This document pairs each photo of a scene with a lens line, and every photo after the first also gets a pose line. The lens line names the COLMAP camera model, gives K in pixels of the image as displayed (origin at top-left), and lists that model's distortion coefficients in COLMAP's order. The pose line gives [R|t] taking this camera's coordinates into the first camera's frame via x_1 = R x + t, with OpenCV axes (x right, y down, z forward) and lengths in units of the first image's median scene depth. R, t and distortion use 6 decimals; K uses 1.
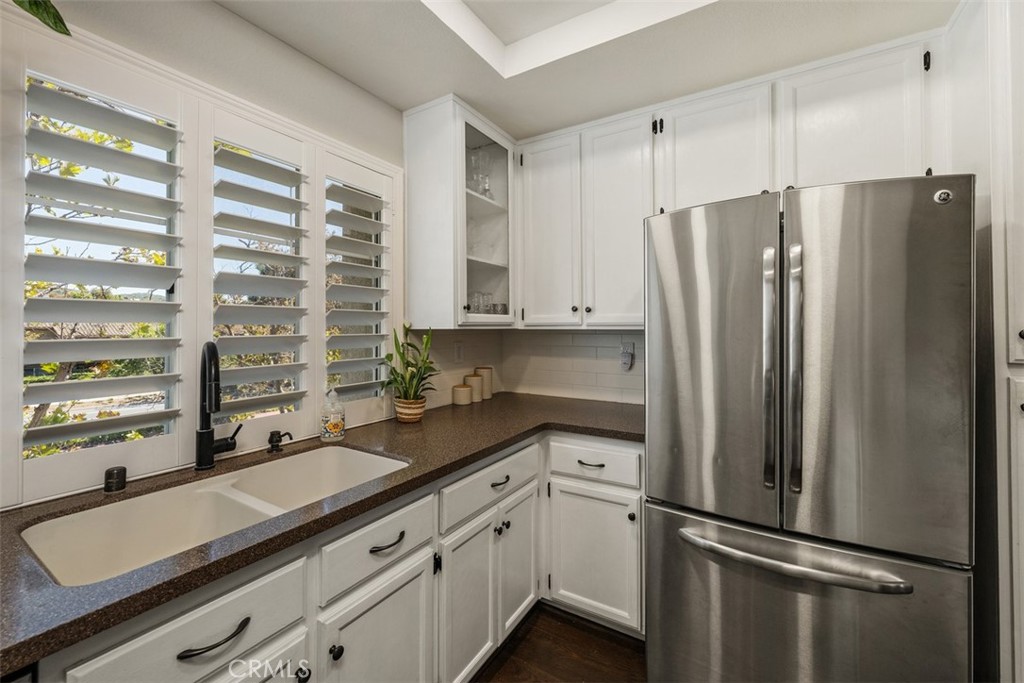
lens RADIAL K [[414.4, 0, 510.8], [0, 414.4, 324.0], [0, 0, 1]] dist [0.000594, 0.000101]
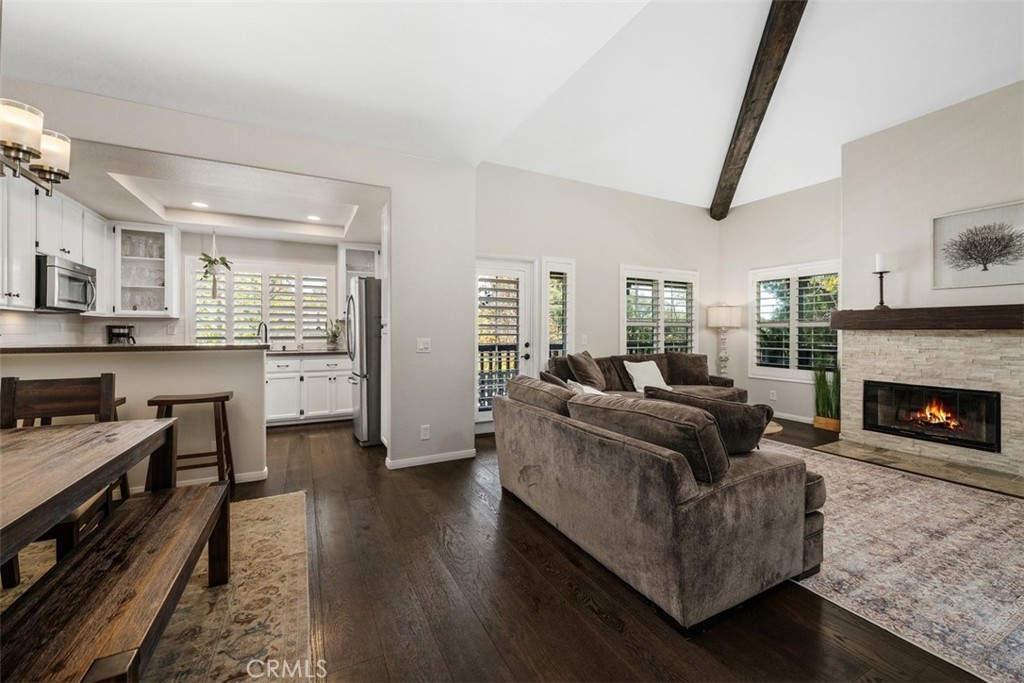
lens RADIAL K [[406.4, 0, 512.5], [0, 406.4, 332.5], [0, 0, 1]] dist [-0.001312, 0.000094]
pose [[0.857335, 0.000239, -0.514759, 2.426067], [0.002080, 0.999990, 0.003930, 0.092218], [0.514755, -0.004440, 0.857326, -0.874771]]
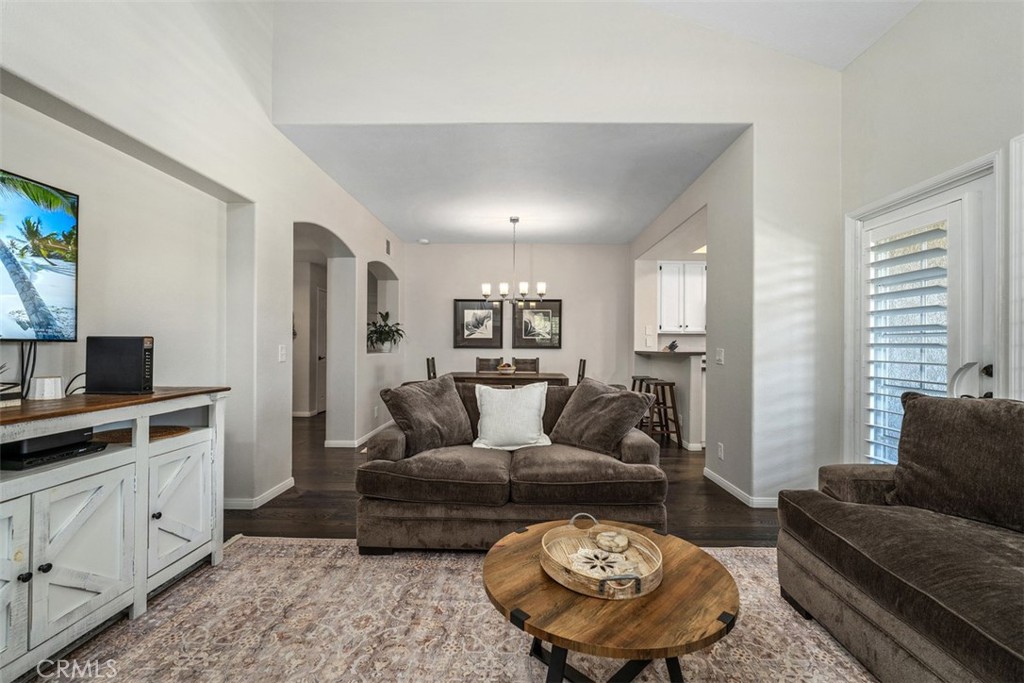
lens RADIAL K [[436.3, 0, 512.0], [0, 436.3, 341.5], [0, 0, 1]] dist [-0.001199, -0.000332]
pose [[-0.862405, -0.015229, -0.505990, 2.830225], [-0.007787, 0.999828, -0.016821, 0.133983], [0.506159, -0.010566, -0.862375, 1.742312]]
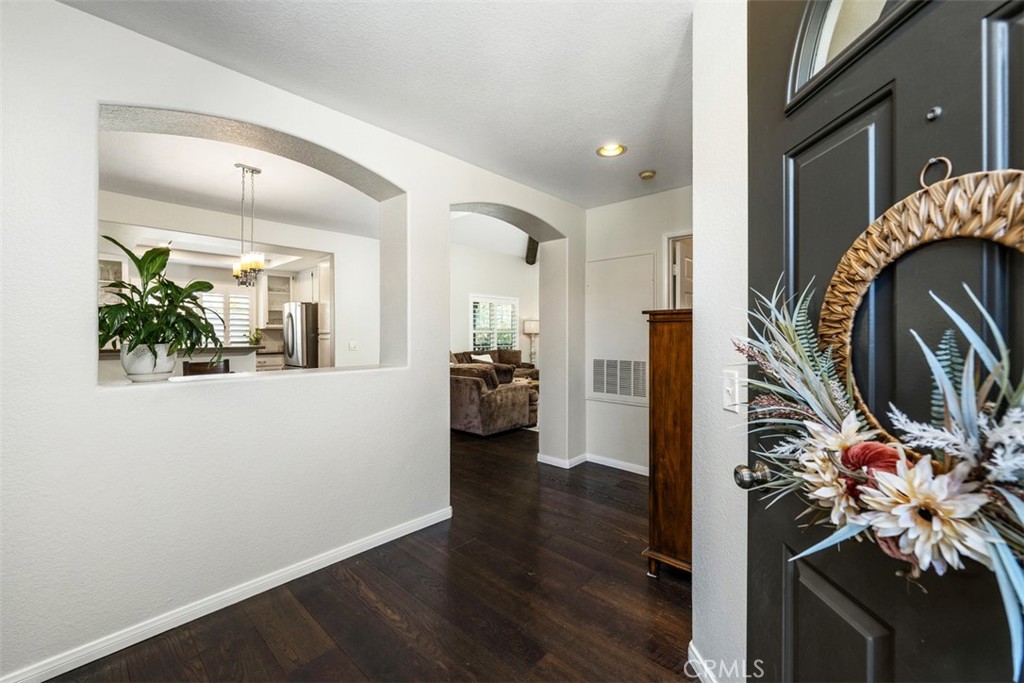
lens RADIAL K [[410.7, 0, 513.7], [0, 410.7, 335.0], [0, 0, 1]] dist [0.000096, -0.000183]
pose [[0.981549, -0.003329, -0.191180, 2.954392], [0.004463, 0.999975, 0.005503, 0.059958], [0.191157, -0.006255, 0.981540, -2.394974]]
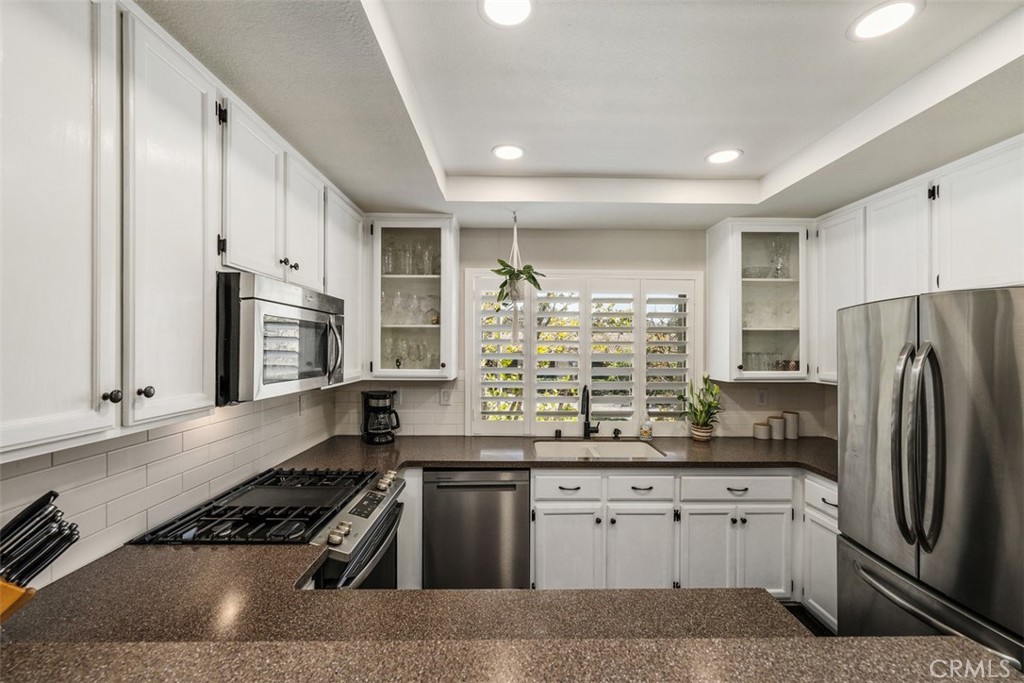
lens RADIAL K [[423.5, 0, 518.5], [0, 423.5, 347.3], [0, 0, 1]] dist [0.000476, -0.000022]
pose [[0.548926, 0.002253, -0.835868, 0.681058], [-0.000450, 0.999997, 0.002400, -0.110106], [0.835871, -0.000941, 0.548925, -0.409858]]
